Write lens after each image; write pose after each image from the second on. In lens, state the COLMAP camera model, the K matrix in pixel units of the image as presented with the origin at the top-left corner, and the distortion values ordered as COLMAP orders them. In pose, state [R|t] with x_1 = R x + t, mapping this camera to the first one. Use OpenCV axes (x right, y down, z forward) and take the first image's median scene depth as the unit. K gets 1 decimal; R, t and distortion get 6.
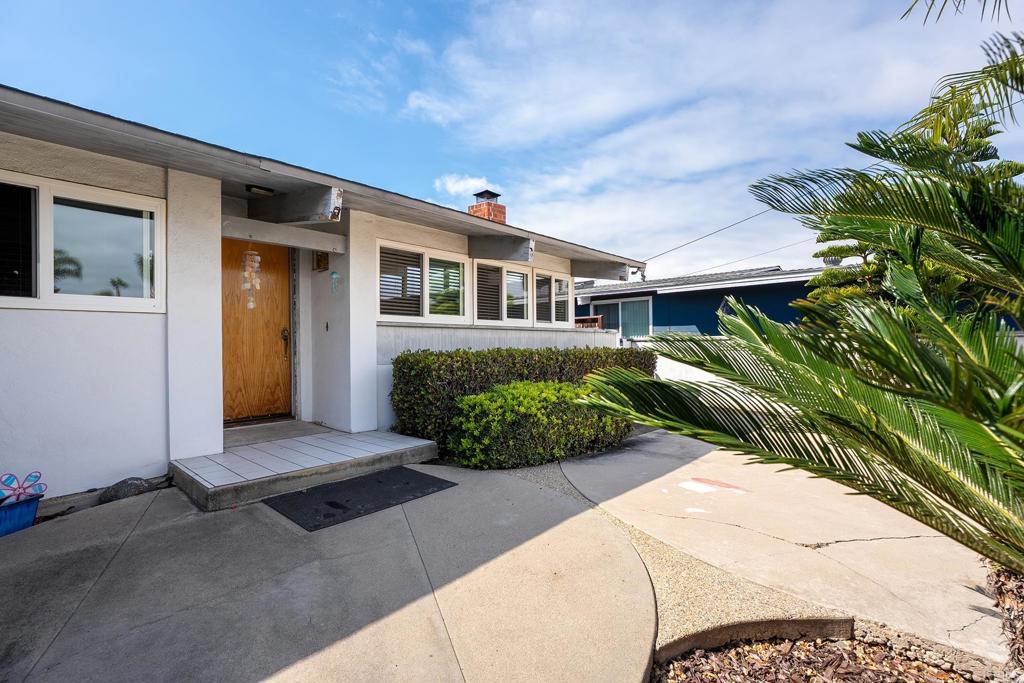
lens RADIAL K [[464.6, 0, 520.0], [0, 464.6, 343.8], [0, 0, 1]] dist [-0.039499, 0.007176]
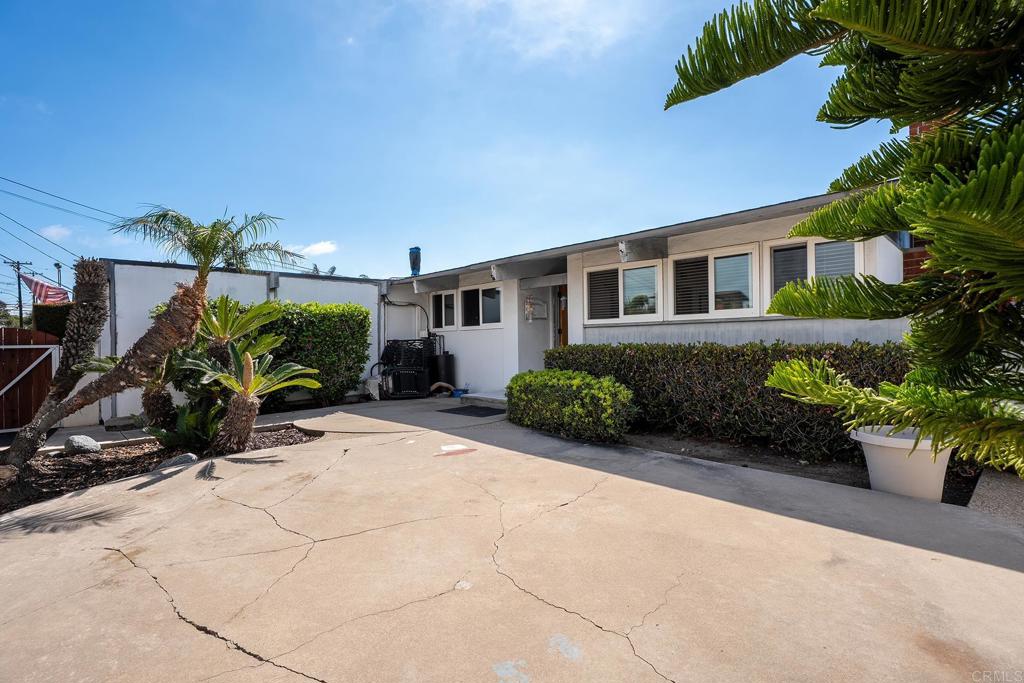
lens RADIAL K [[464.6, 0, 510.2], [0, 464.6, 343.6], [0, 0, 1]] dist [-0.039499, 0.007176]
pose [[-0.035016, -0.002064, -0.999385, 1.089545], [0.008641, 0.999960, -0.002368, 0.012379], [0.999349, -0.008719, -0.034997, 0.762067]]
